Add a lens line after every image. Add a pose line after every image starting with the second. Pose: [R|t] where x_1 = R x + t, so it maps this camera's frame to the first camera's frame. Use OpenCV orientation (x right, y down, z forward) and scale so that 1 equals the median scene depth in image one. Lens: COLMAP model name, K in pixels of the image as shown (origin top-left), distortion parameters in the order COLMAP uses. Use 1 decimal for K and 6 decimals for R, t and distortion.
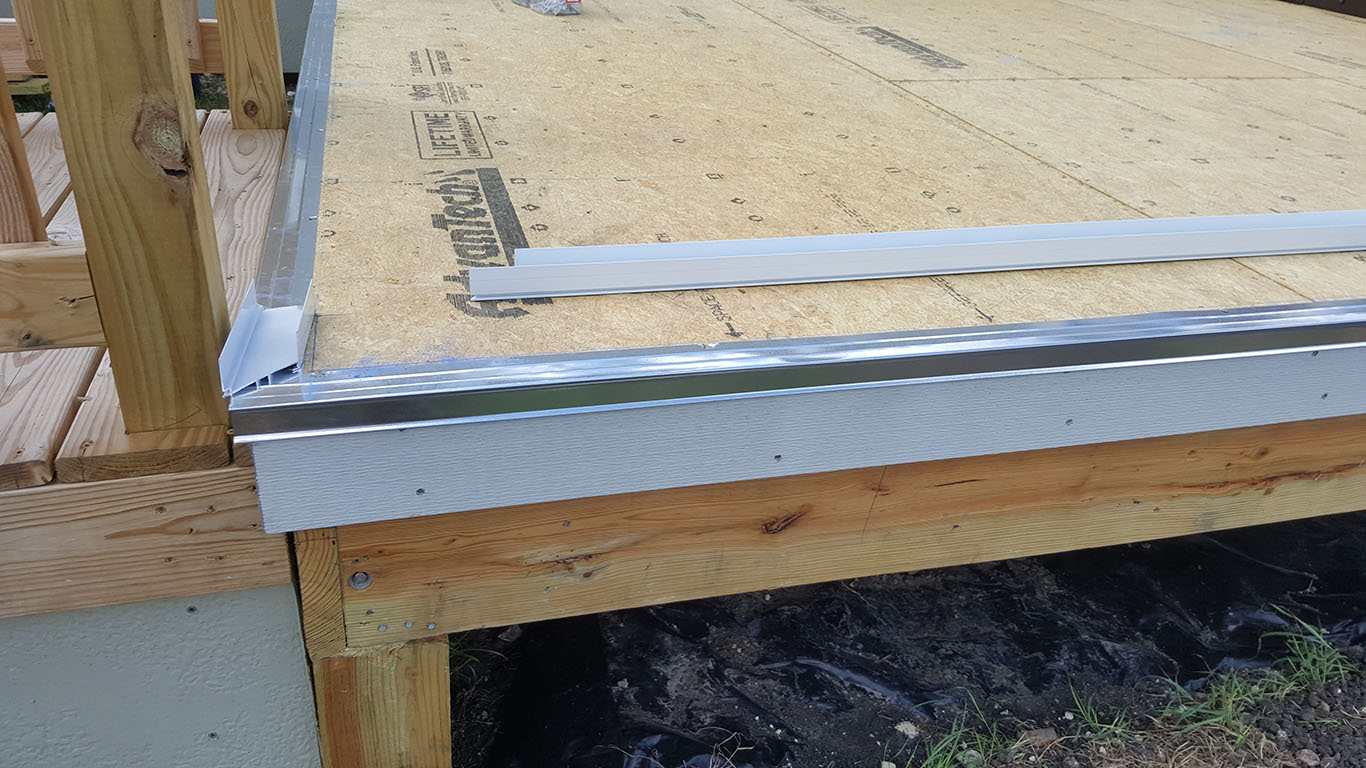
lens RADIAL K [[1032.3, 0, 683.0], [0, 1032.3, 384.0], [0, 0, 1]] dist [0.106057, -0.188706]
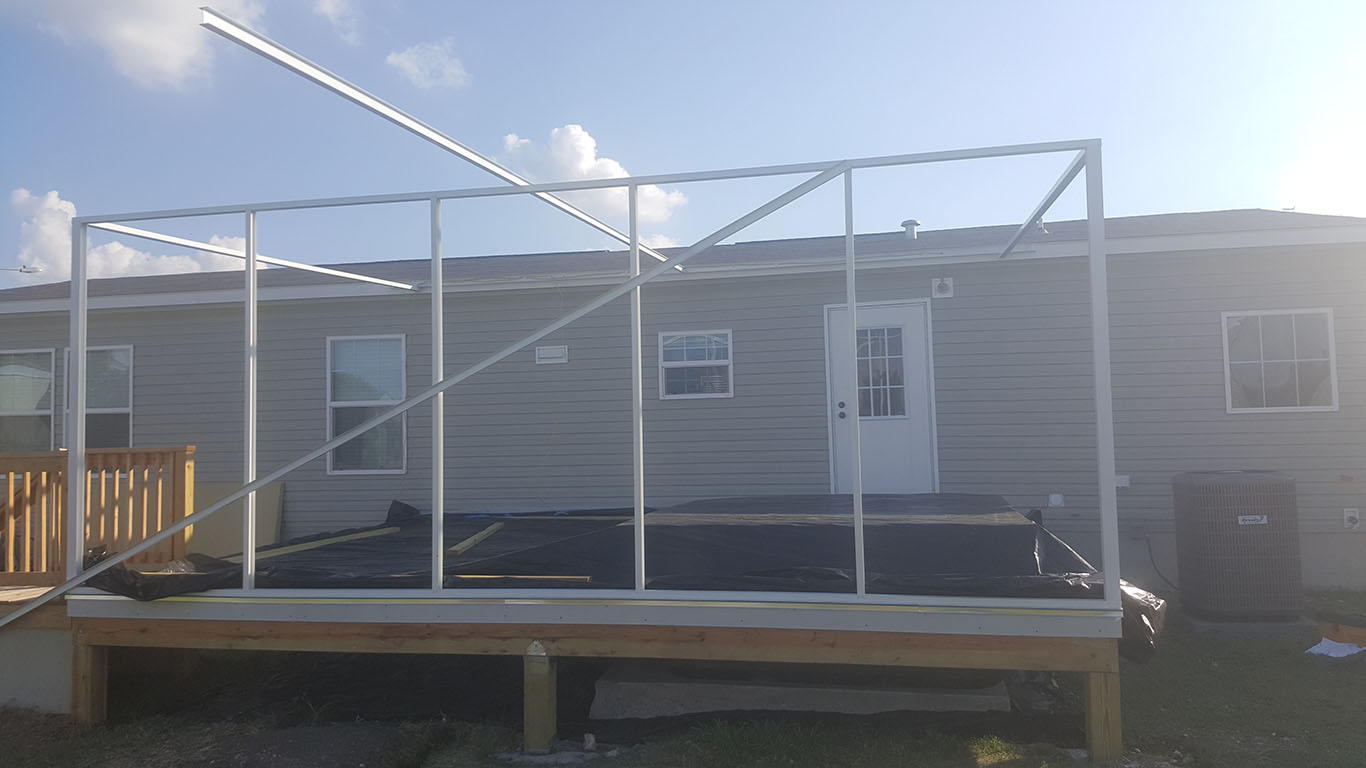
lens RADIAL K [[1019.5, 0, 681.1], [0, 1019.5, 368.8], [0, 0, 1]] dist [0.112918, -0.184837]
pose [[0.886590, -0.102436, -0.451072, 5.357137], [-0.156161, 0.851632, -0.500337, 1.283180], [0.435400, 0.514033, 0.739052, -2.558505]]
